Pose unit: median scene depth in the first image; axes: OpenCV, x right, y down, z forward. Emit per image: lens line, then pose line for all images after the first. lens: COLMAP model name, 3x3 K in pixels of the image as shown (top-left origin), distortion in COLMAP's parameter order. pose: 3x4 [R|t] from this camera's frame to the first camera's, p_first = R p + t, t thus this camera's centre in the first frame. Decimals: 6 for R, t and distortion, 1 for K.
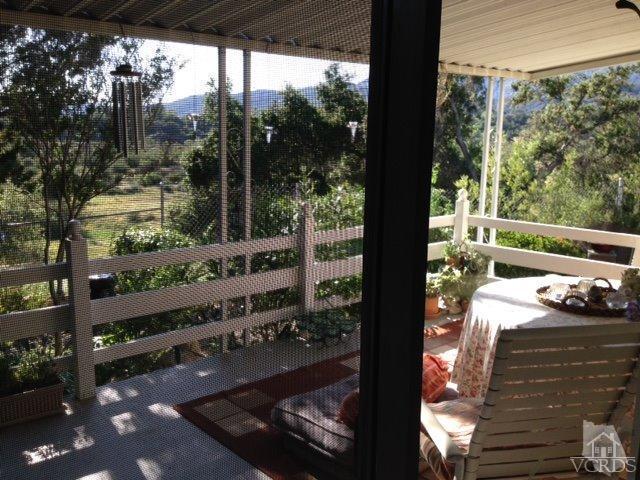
lens RADIAL K [[609.2, 0, 322.1], [0, 609.2, 243.2], [0, 0, 1]] dist [0.197418, -0.459942]
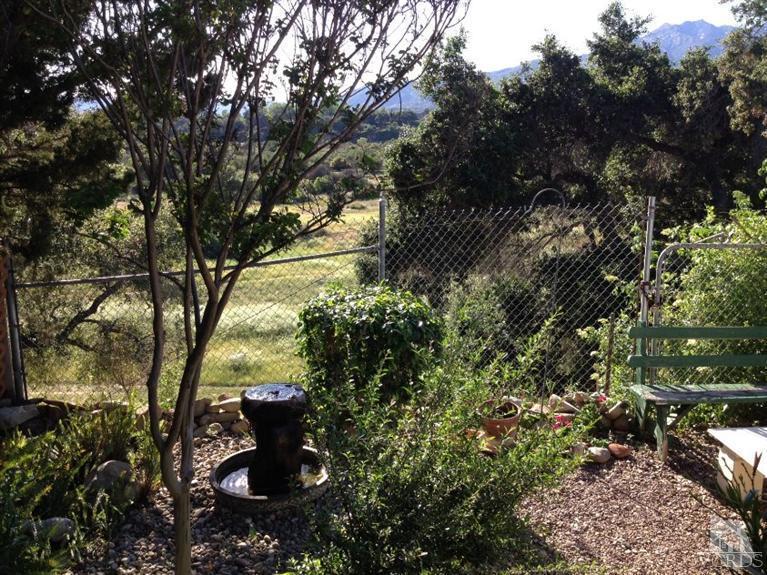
lens RADIAL K [[730.1, 0, 386.0], [0, 730.1, 291.3], [0, 0, 1]] dist [0.197418, -0.459942]
pose [[0.984136, 0.022745, -0.175953, -0.077780], [-0.015504, 0.998980, 0.042421, -0.024836], [0.176738, -0.039020, 0.983484, 0.203885]]
